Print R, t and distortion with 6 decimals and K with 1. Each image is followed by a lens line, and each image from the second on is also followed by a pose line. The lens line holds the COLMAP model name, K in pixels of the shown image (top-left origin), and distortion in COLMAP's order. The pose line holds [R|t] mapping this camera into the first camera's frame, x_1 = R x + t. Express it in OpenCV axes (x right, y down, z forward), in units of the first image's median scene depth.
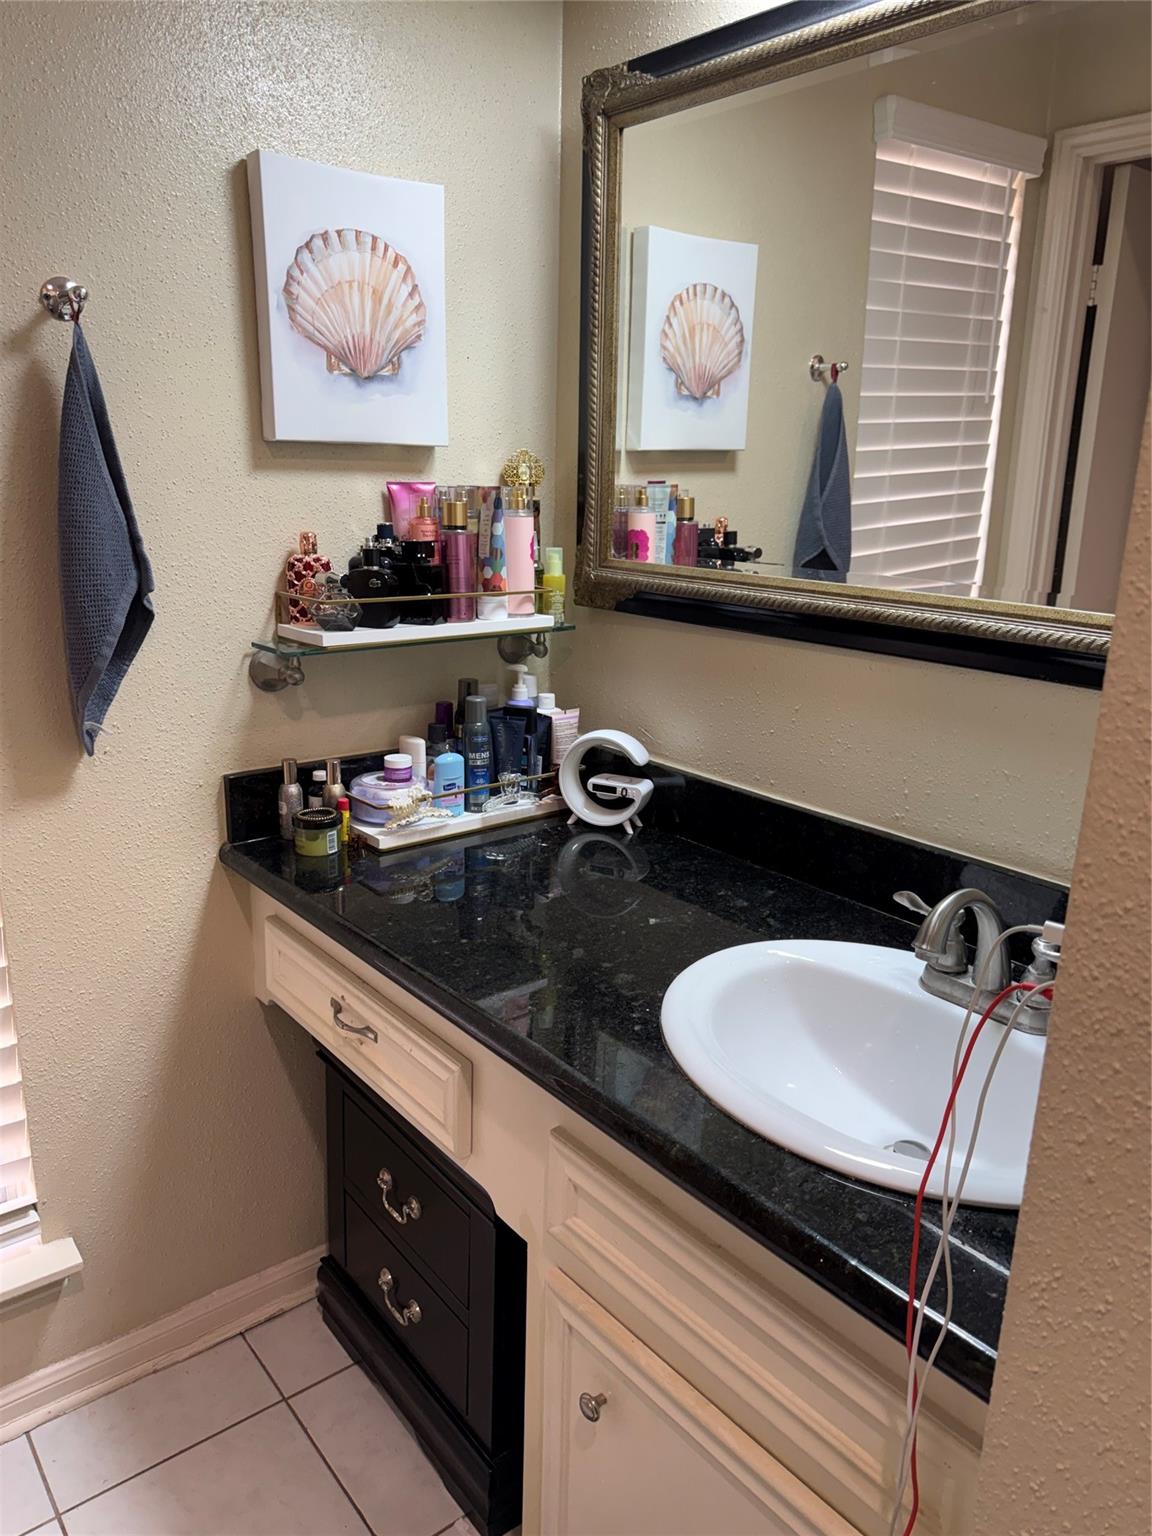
lens RADIAL K [[1097.9, 0, 569.0], [0, 1097.9, 761.3], [0, 0, 1]] dist [0.072253, -0.107075]
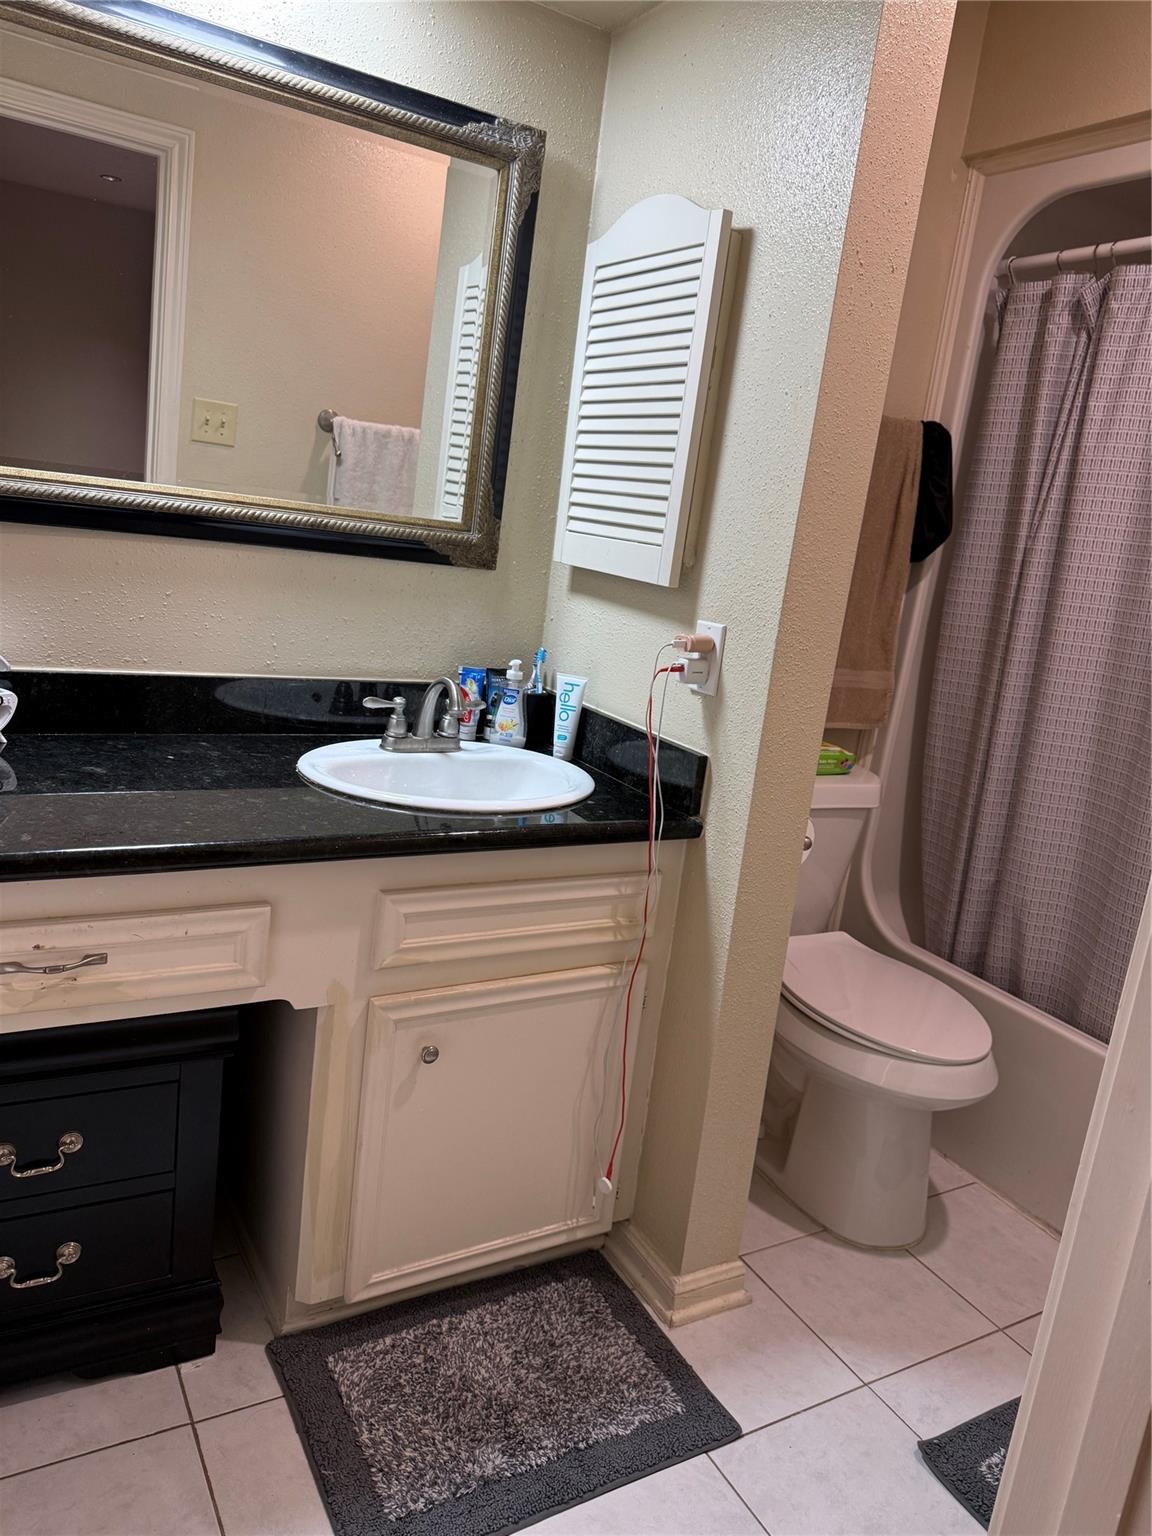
lens RADIAL K [[1097.9, 0, 569.0], [0, 1097.9, 761.3], [0, 0, 1]] dist [0.072253, -0.107075]
pose [[0.149981, -0.231983, 0.961088, -0.914161], [0.134631, 0.967820, 0.212598, -0.067458], [-0.979479, 0.097507, 0.176387, 0.366005]]
